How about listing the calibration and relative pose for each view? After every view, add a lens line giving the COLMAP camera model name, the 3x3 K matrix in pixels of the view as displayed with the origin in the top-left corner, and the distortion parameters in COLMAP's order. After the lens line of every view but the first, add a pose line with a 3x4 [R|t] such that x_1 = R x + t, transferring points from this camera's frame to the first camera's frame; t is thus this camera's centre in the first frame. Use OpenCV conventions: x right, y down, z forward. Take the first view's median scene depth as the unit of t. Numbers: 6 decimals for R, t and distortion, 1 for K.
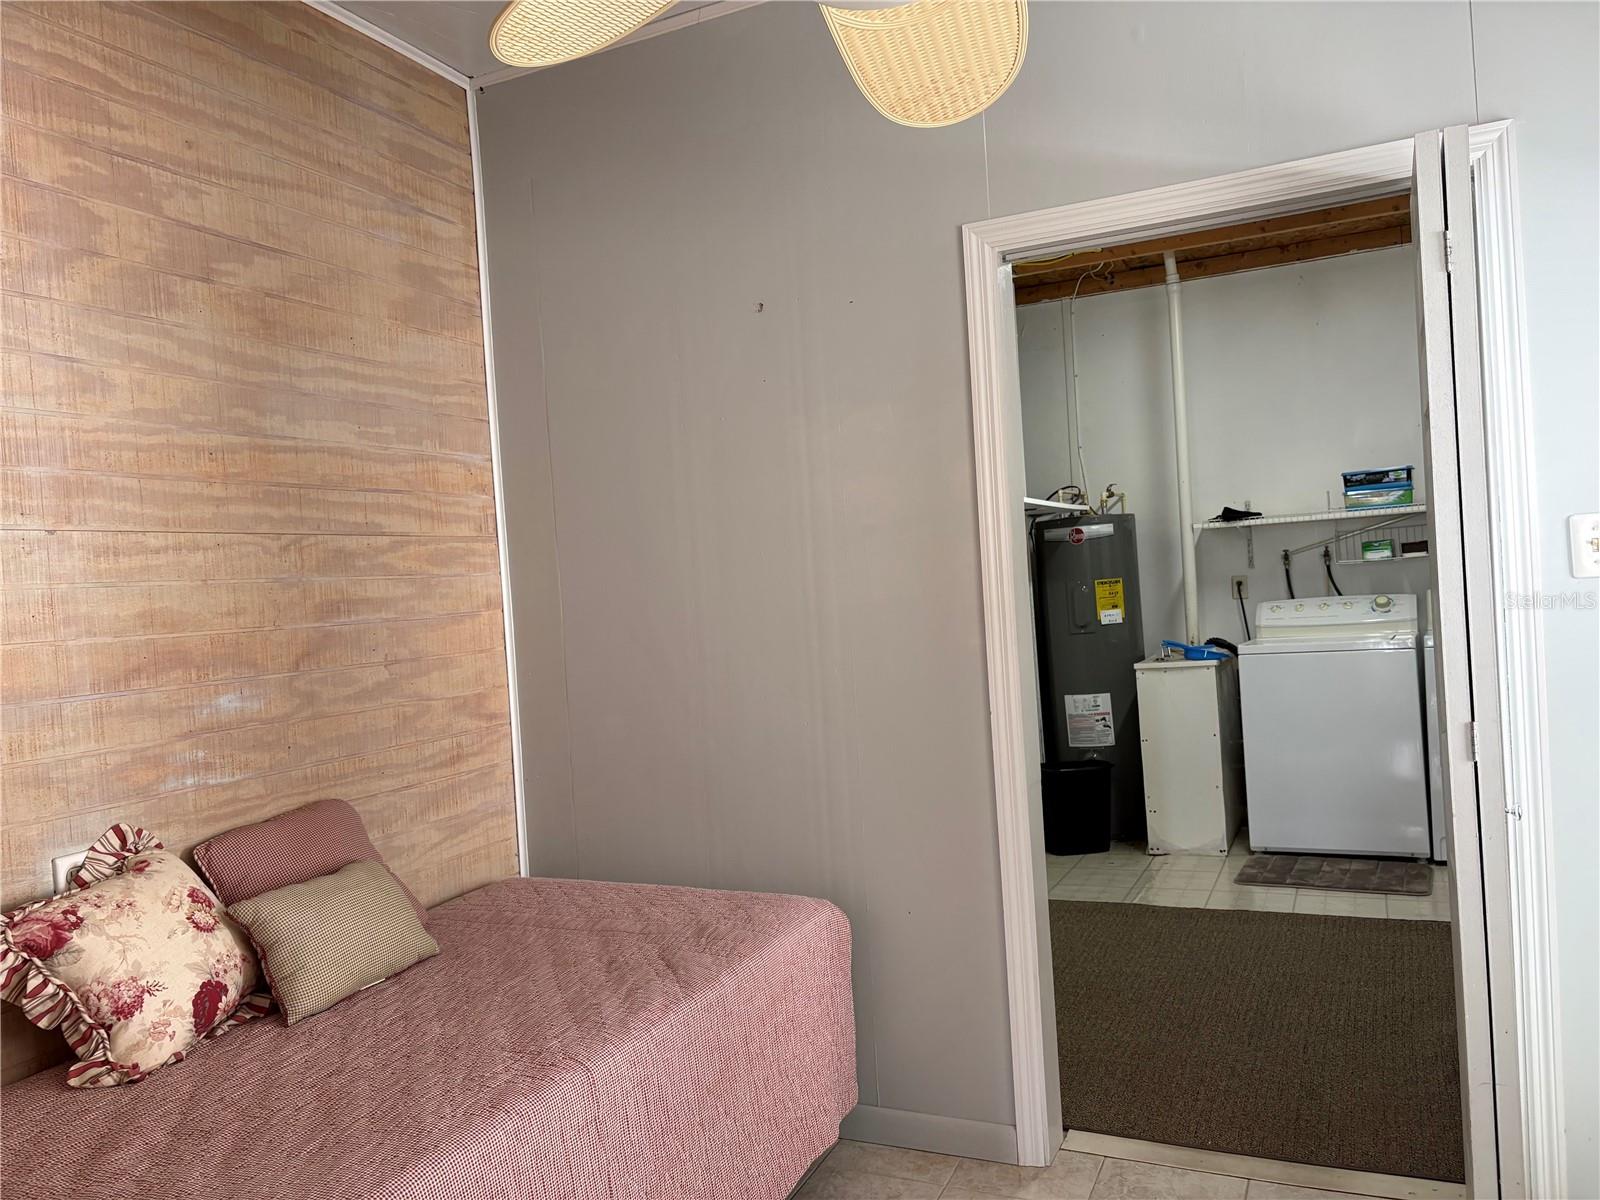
lens RADIAL K [[1181.2, 0, 800.0], [0, 1181.2, 600.0], [0, 0, 1]] dist [0.014826, 0.000492]
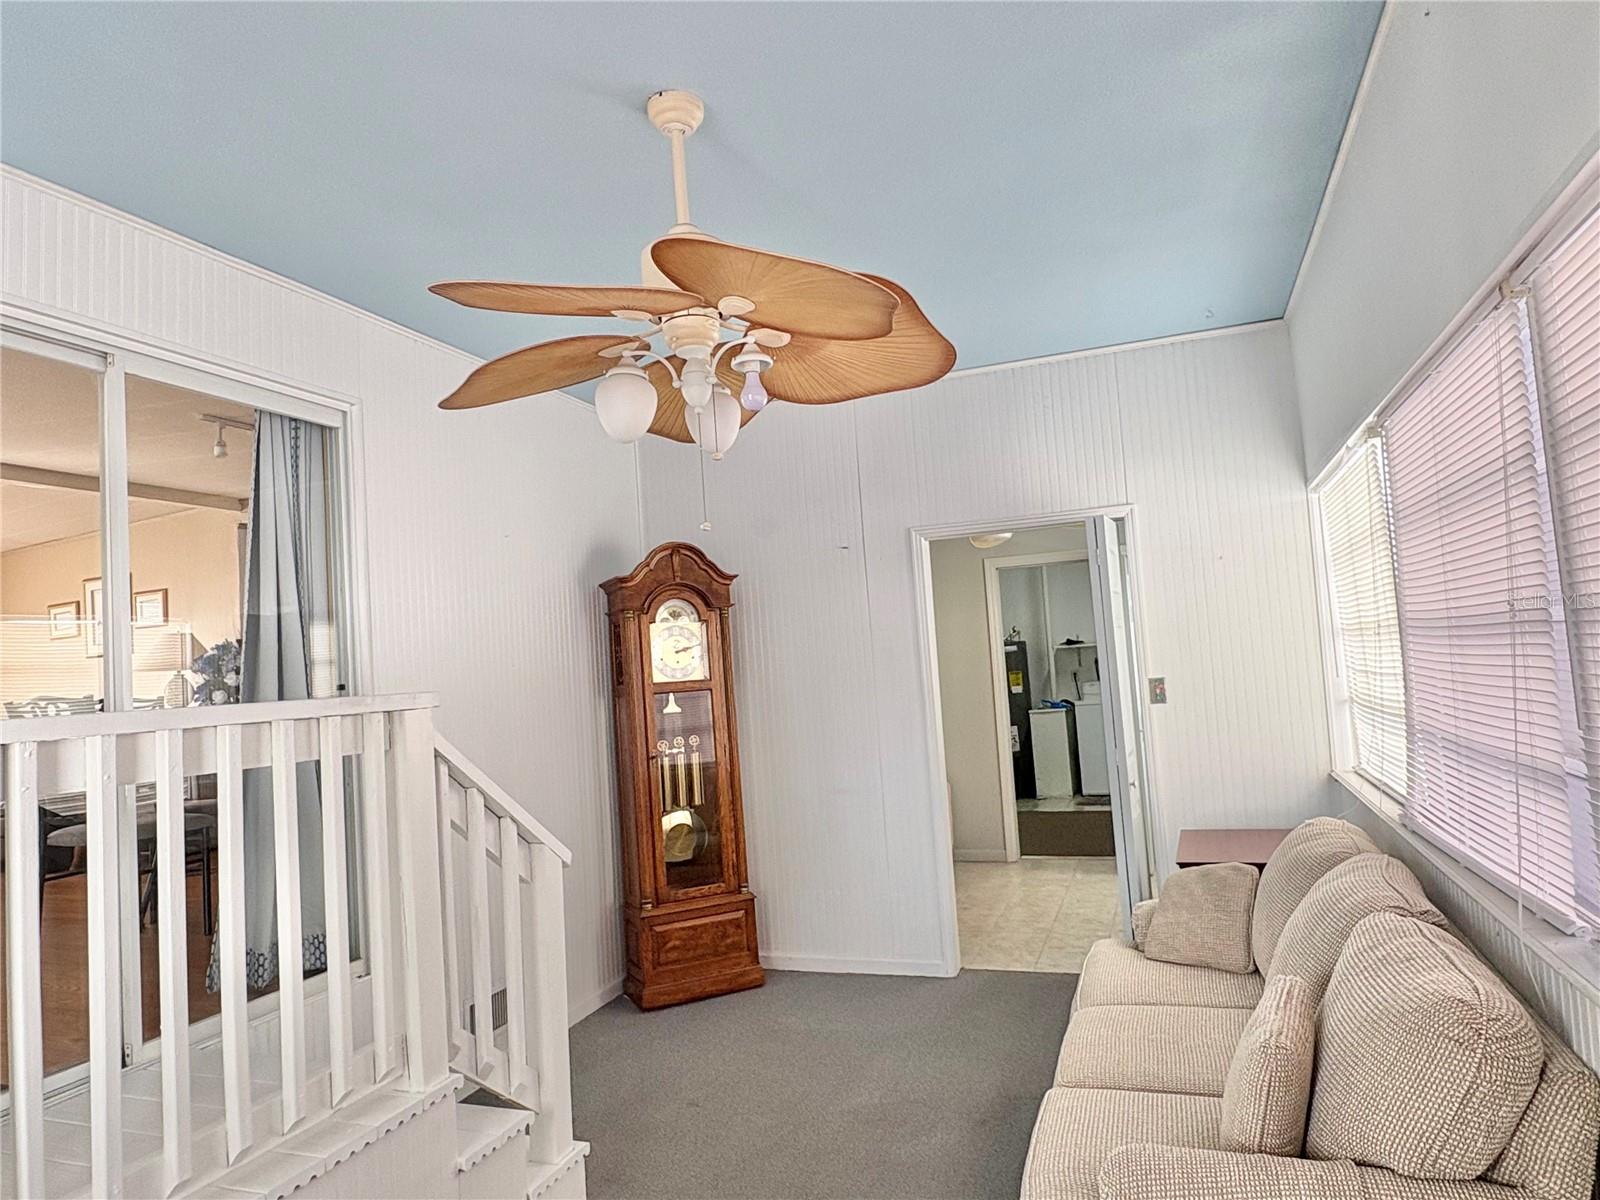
lens RADIAL K [[996.1, 0, 800.0], [0, 996.1, 600.0], [0, 0, 1]] dist [-0.002800, -0.001409]
pose [[0.996366, 0.002557, 0.085134, -0.293742], [0.005065, 0.996002, -0.089192, 0.011925], [-0.085022, 0.089299, 0.992369, -0.800788]]
